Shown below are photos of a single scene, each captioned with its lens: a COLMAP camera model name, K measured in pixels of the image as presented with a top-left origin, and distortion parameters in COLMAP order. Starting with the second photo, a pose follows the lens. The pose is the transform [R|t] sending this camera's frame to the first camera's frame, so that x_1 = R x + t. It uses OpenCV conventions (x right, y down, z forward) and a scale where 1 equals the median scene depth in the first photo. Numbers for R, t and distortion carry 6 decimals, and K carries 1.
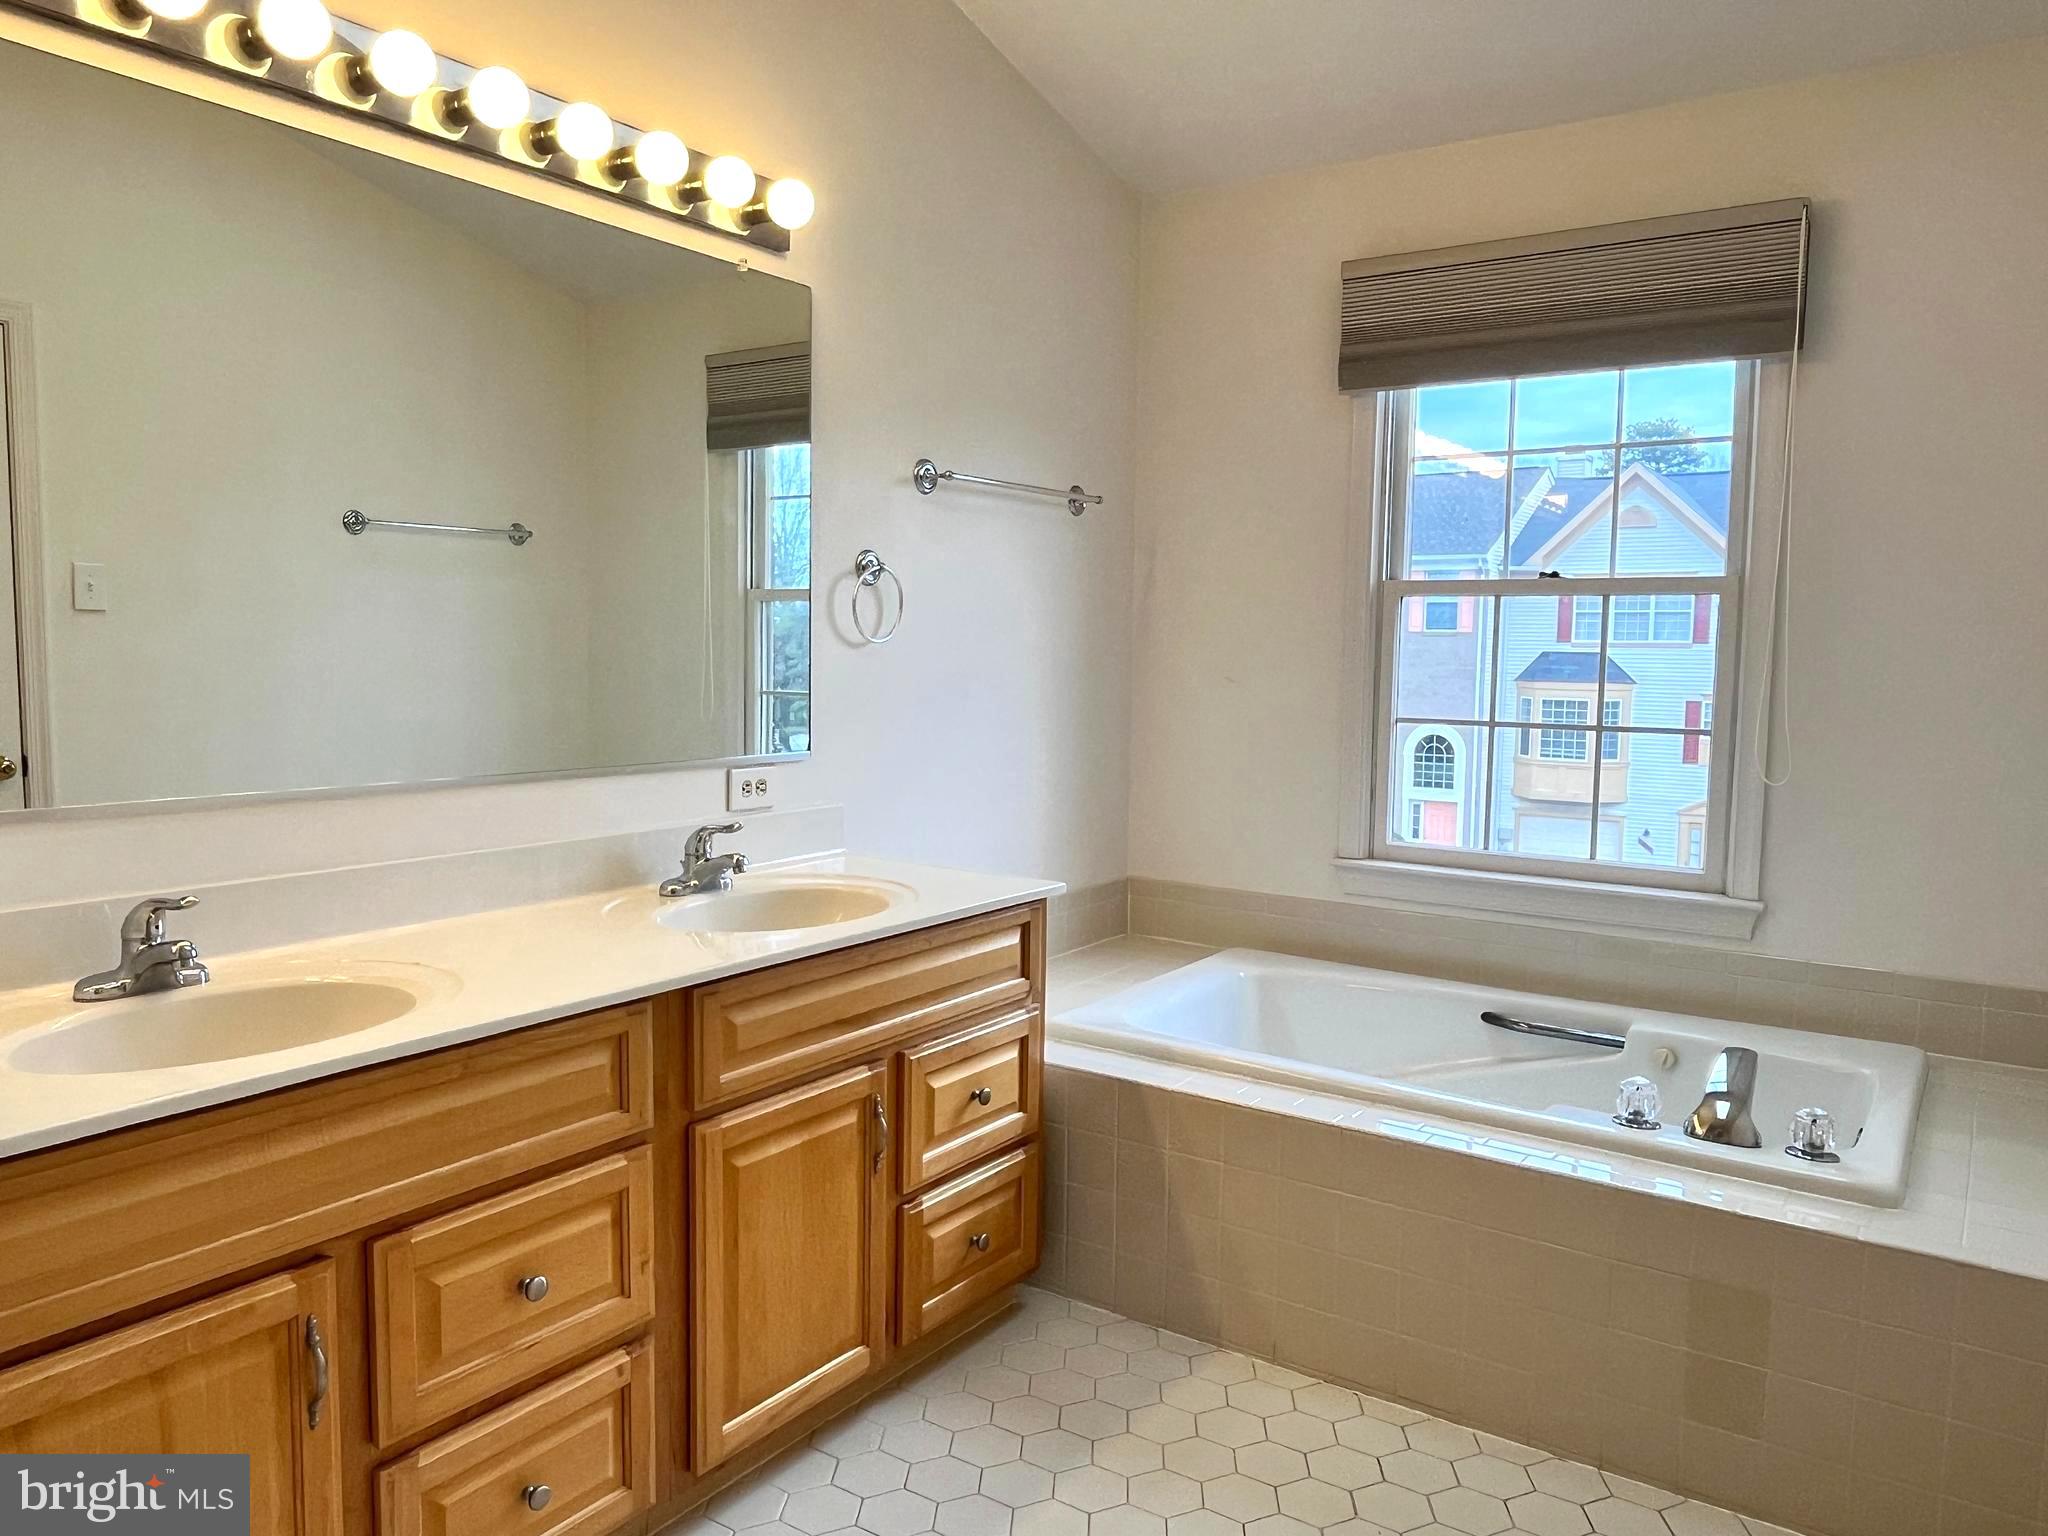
lens RADIAL K [[1441.7, 0, 1014.1], [0, 1441.7, 767.0], [0, 0, 1]] dist [-0.002686, 0.020826]
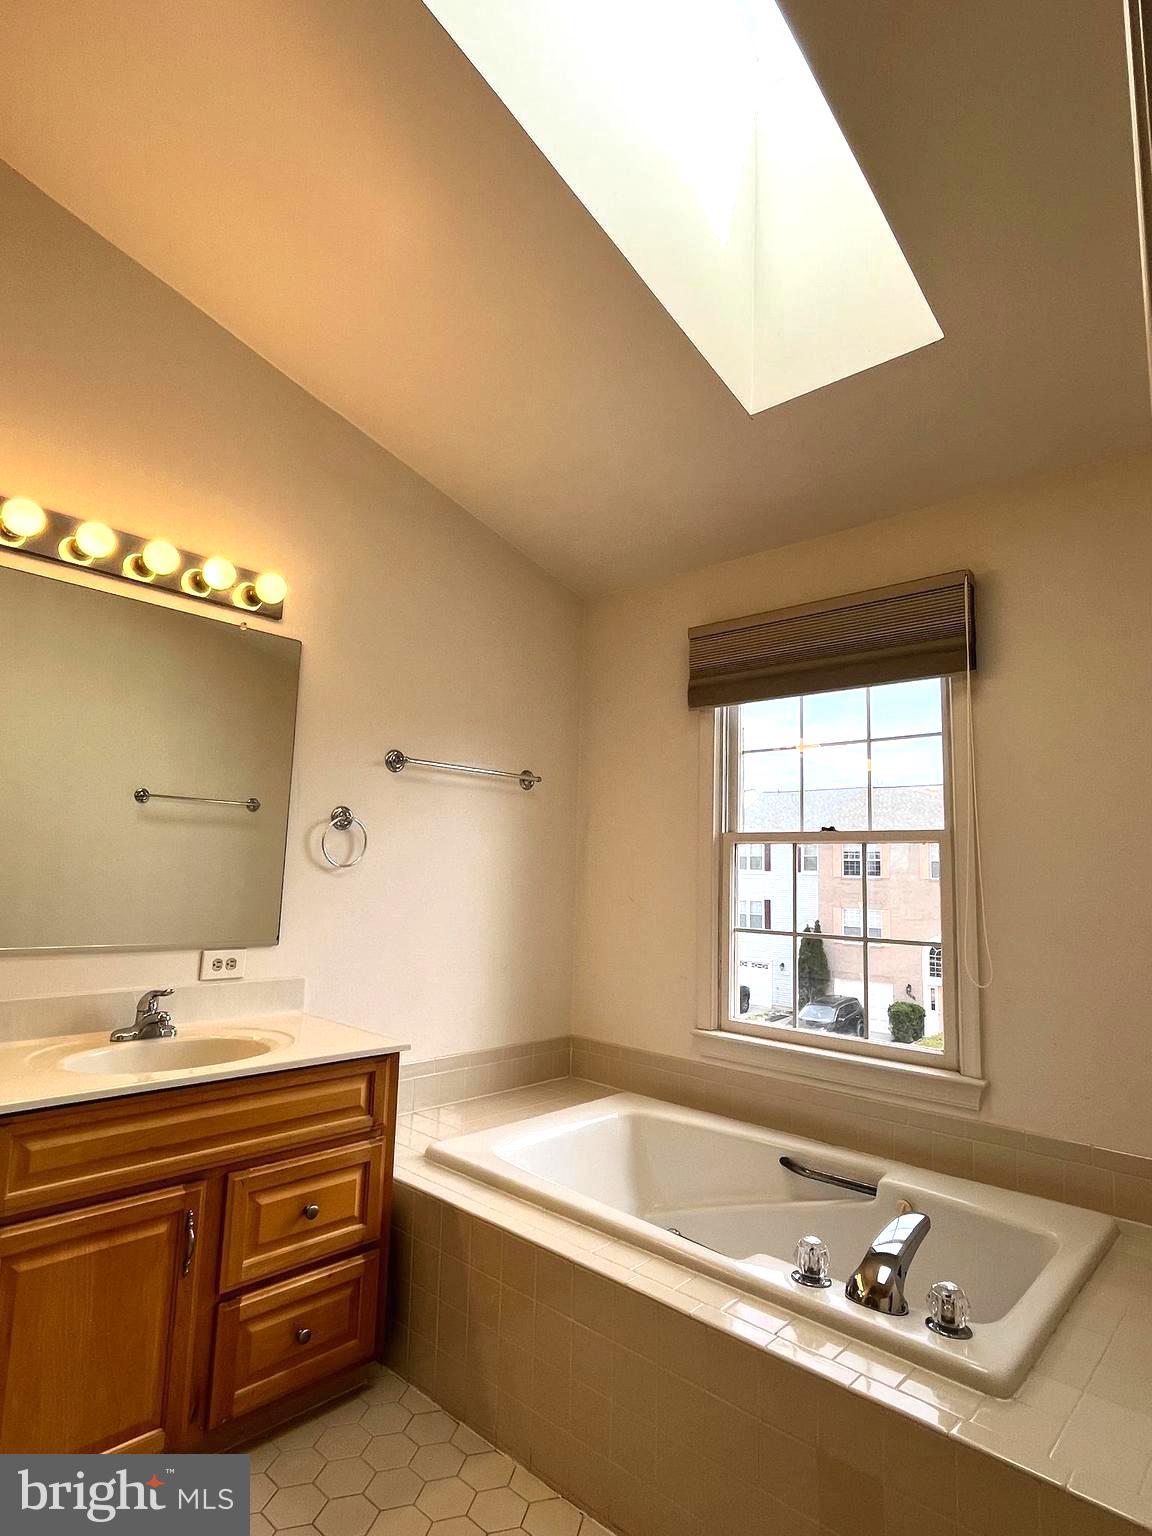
lens RADIAL K [[825.4, 0, 579.1], [0, 825.4, 770.3], [0, 0, 1]] dist [-0.002462, 0.000156]
pose [[0.990335, -0.001008, -0.138694, 0.290917], [-0.029257, 0.975955, -0.216001, -0.007399], [0.135577, 0.217971, 0.966492, 0.199362]]
